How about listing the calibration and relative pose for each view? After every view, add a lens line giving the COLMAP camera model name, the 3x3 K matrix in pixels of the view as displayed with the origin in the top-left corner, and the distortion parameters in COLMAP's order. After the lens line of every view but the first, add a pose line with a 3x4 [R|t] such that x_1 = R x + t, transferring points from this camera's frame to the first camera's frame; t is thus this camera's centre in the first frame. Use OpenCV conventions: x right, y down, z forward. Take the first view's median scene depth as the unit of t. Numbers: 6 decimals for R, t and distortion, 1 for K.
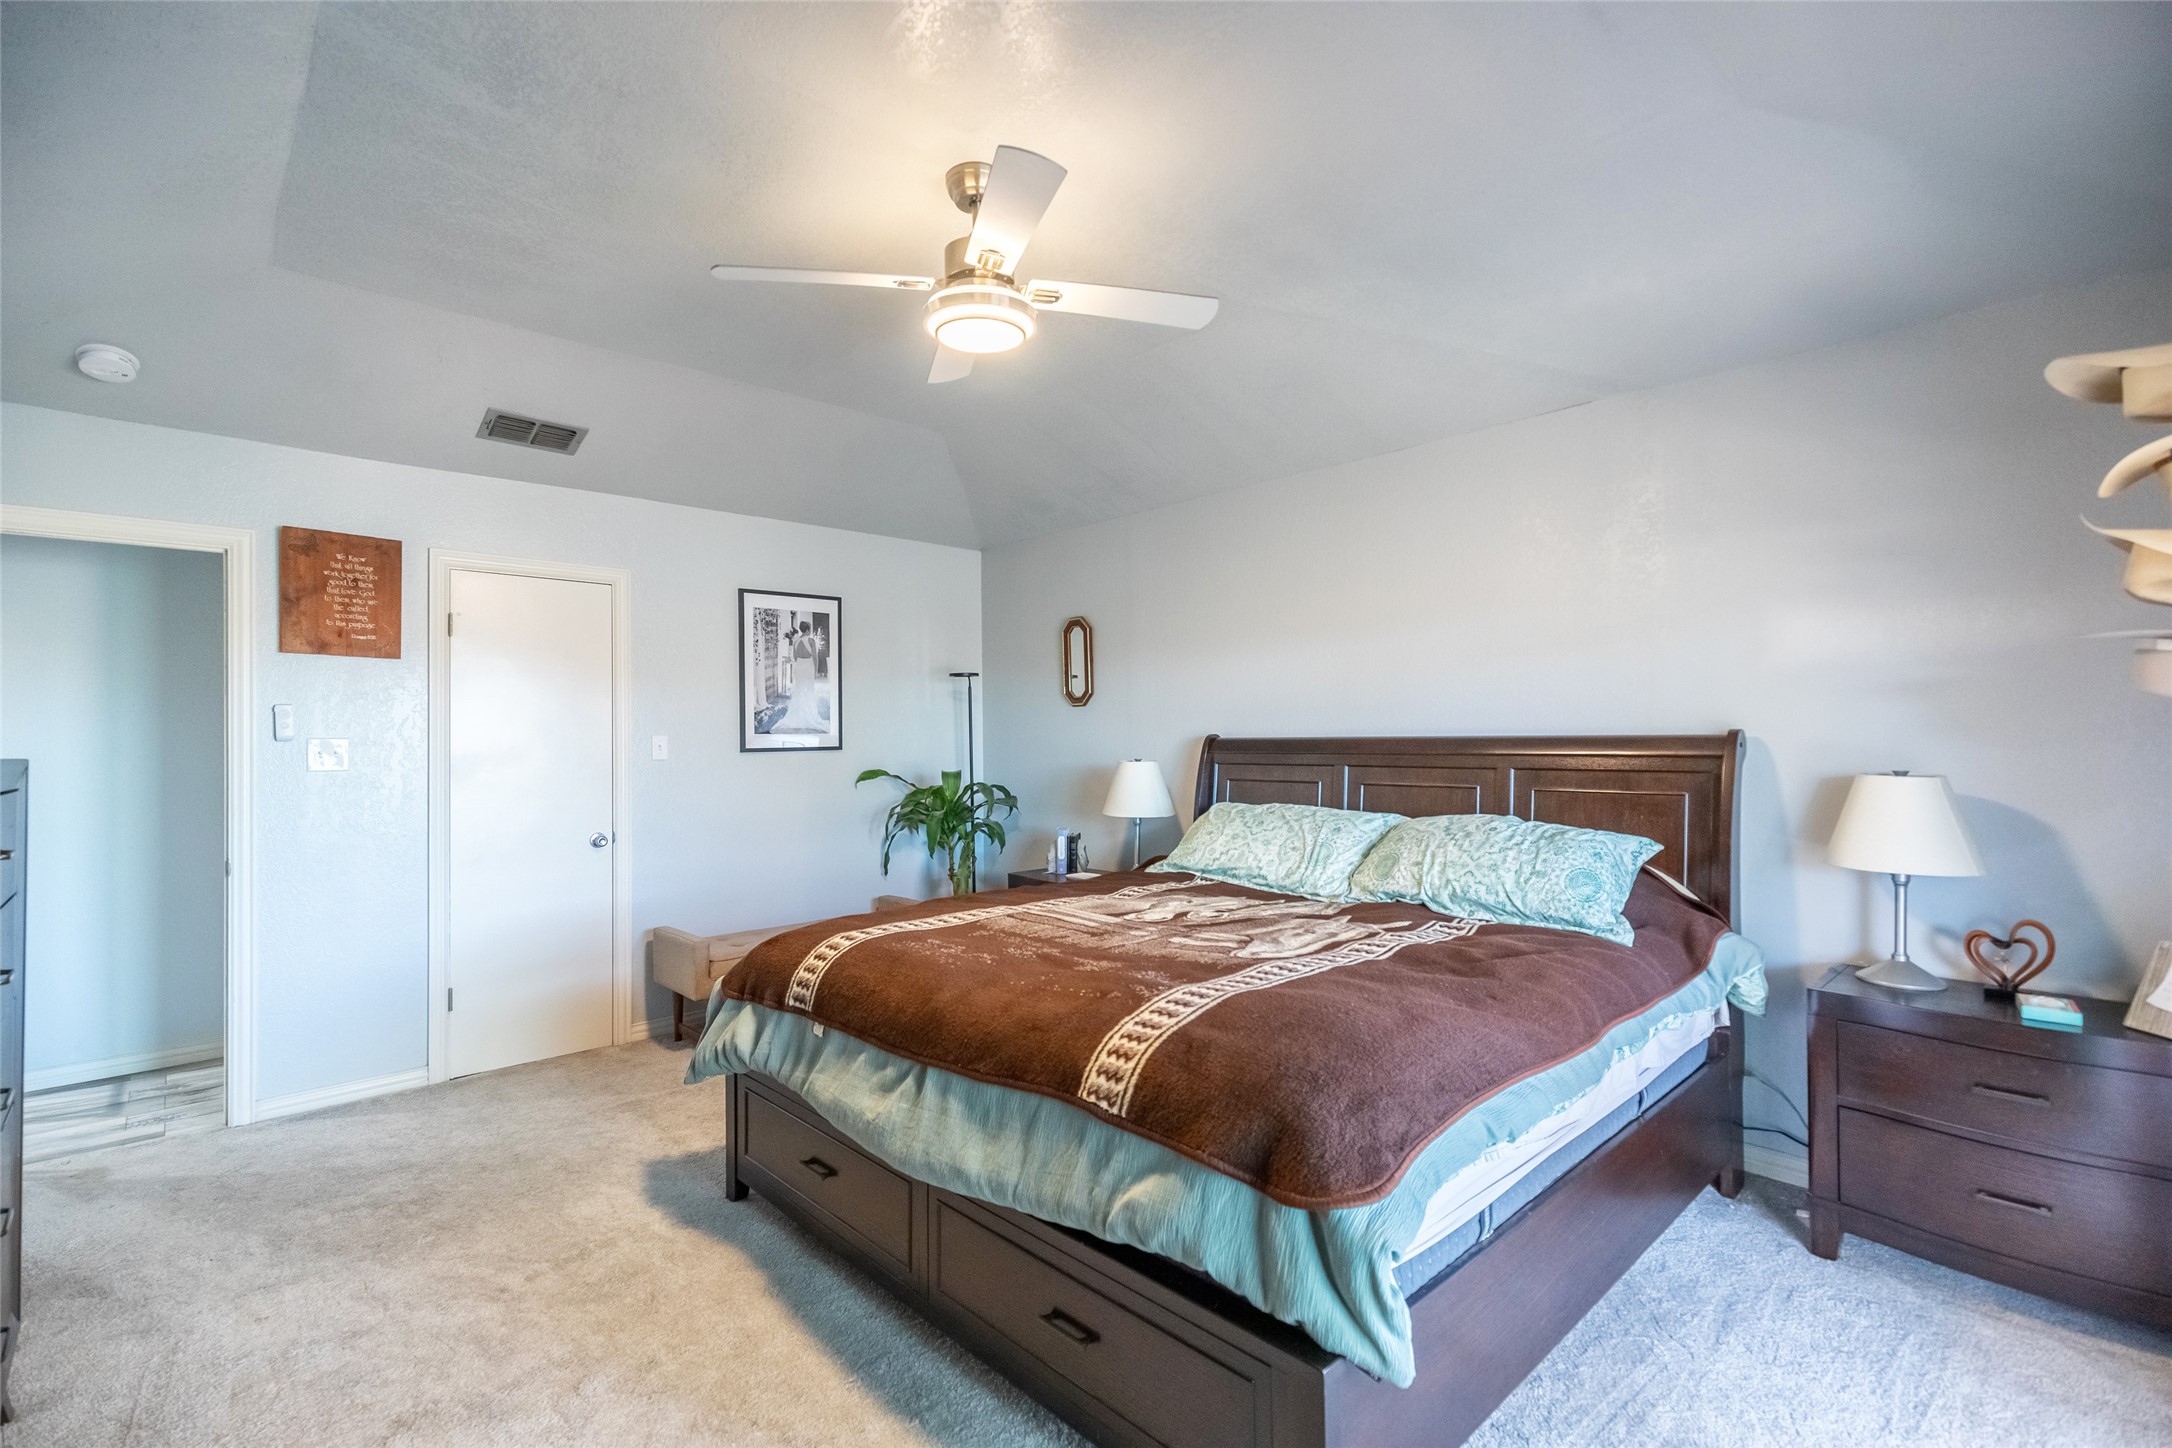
lens RADIAL K [[989.8, 0, 1090.0], [0, 989.8, 724.3], [0, 0, 1]] dist [0.009485, -0.000843]
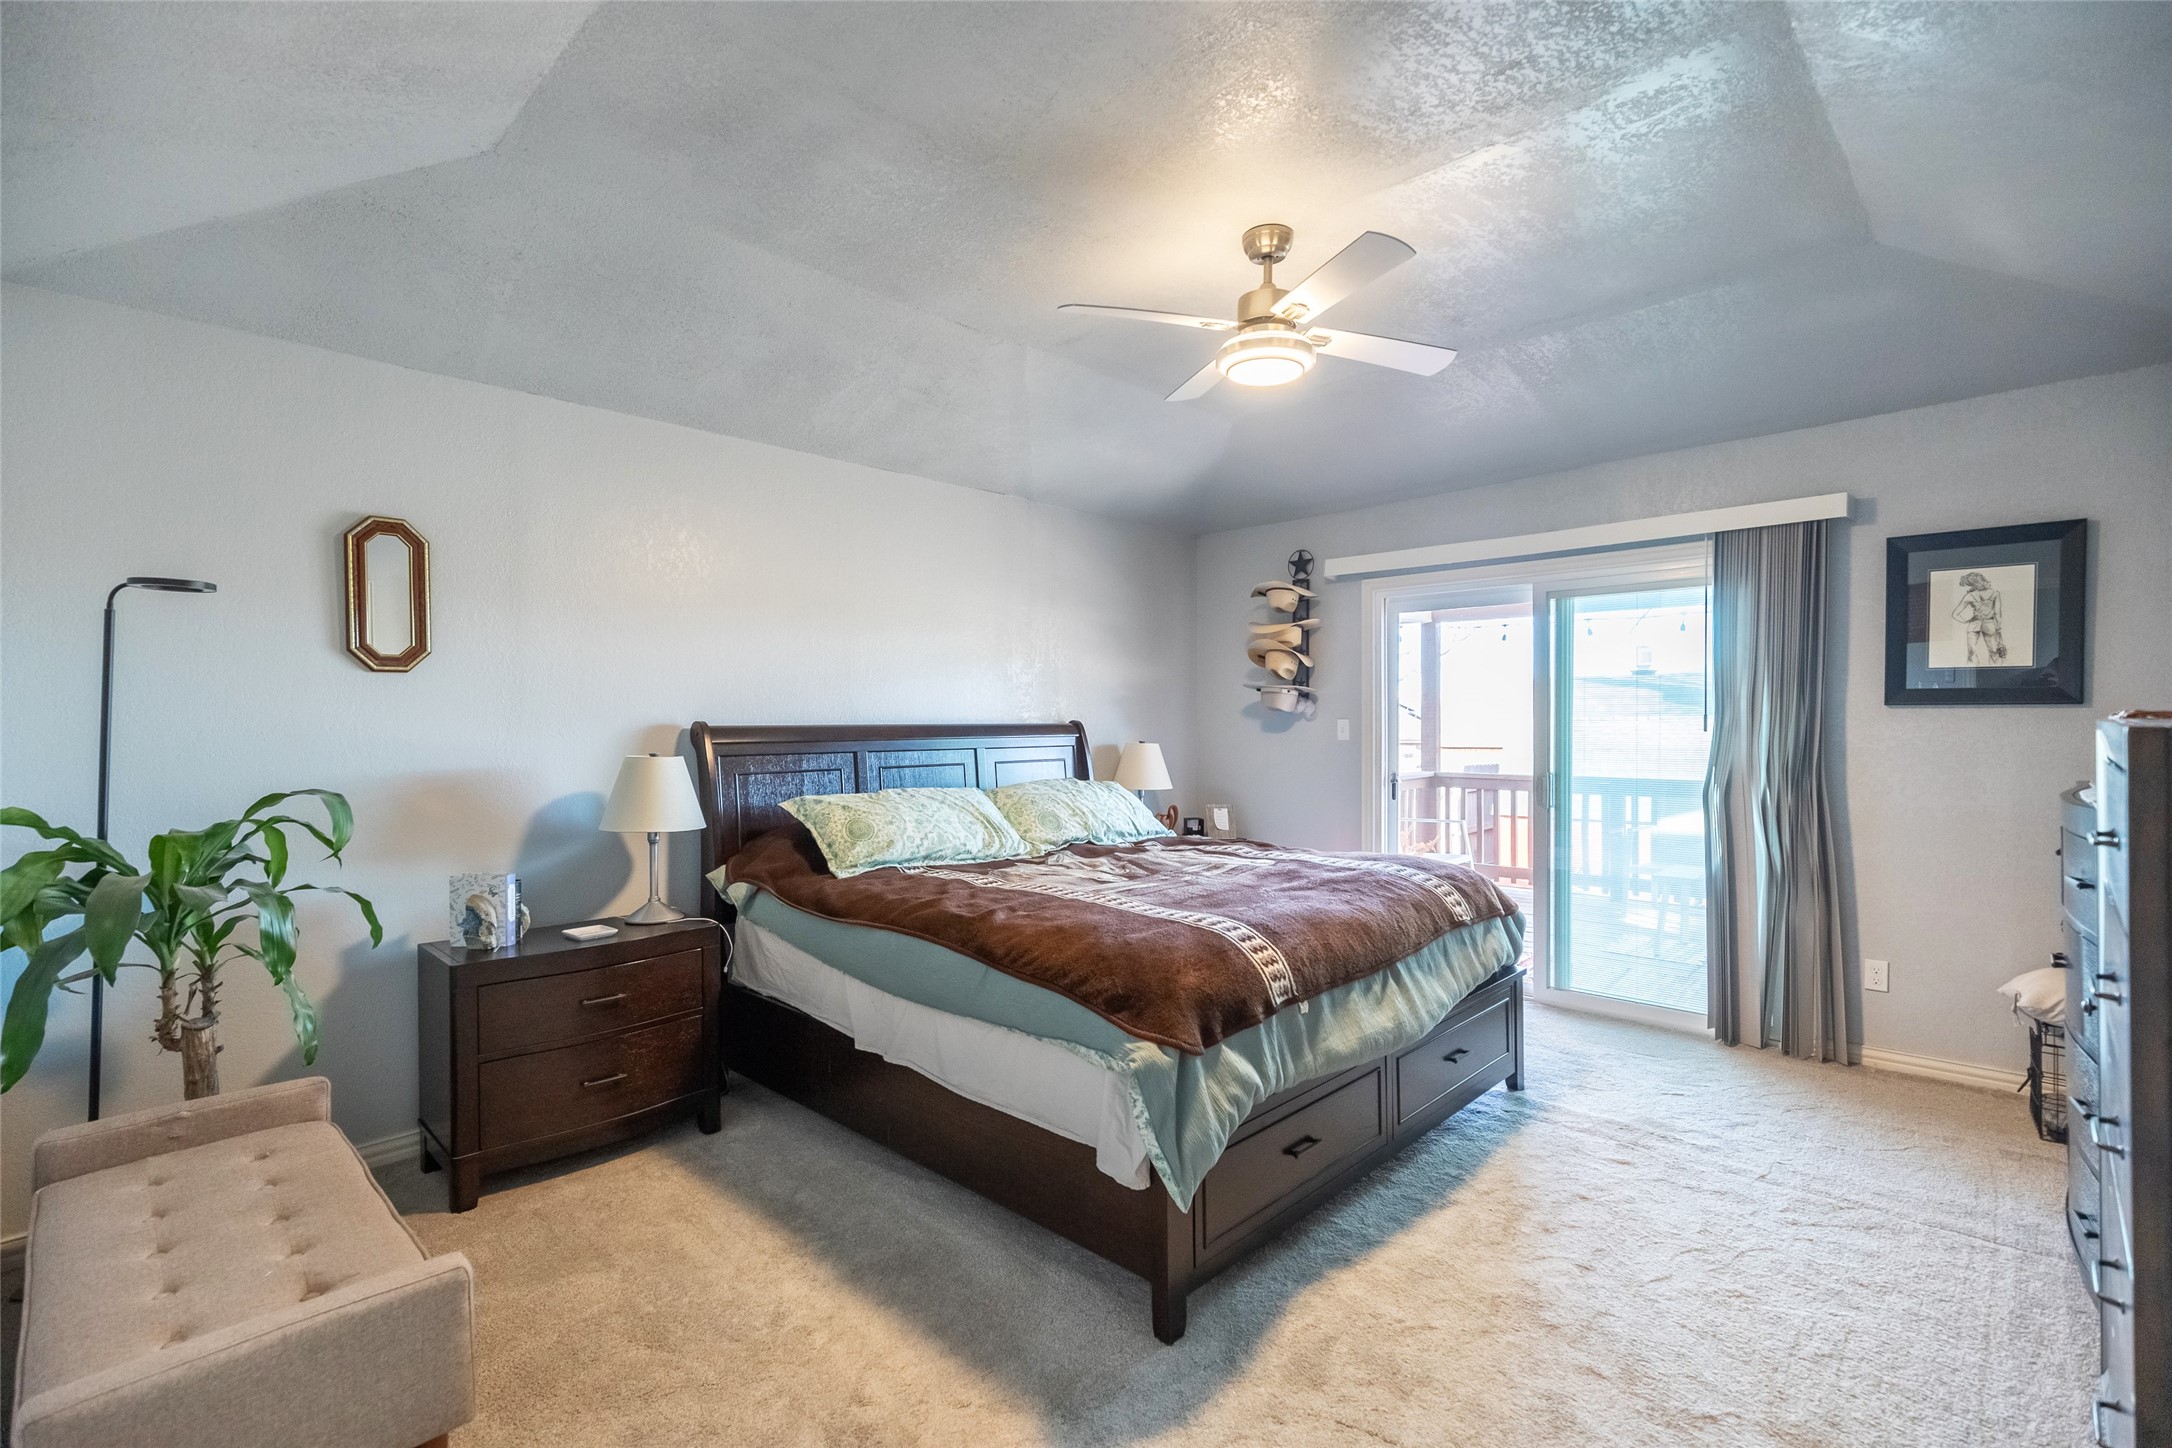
lens RADIAL K [[989.8, 0, 1089.2], [0, 989.8, 737.1], [0, 0, 1]] dist [0.009485, -0.000843]
pose [[-0.047830, -0.003785, 0.998848, -1.187405], [-0.005811, 0.999977, 0.003511, 0.031075], [-0.998839, -0.005636, -0.047850, 1.192351]]
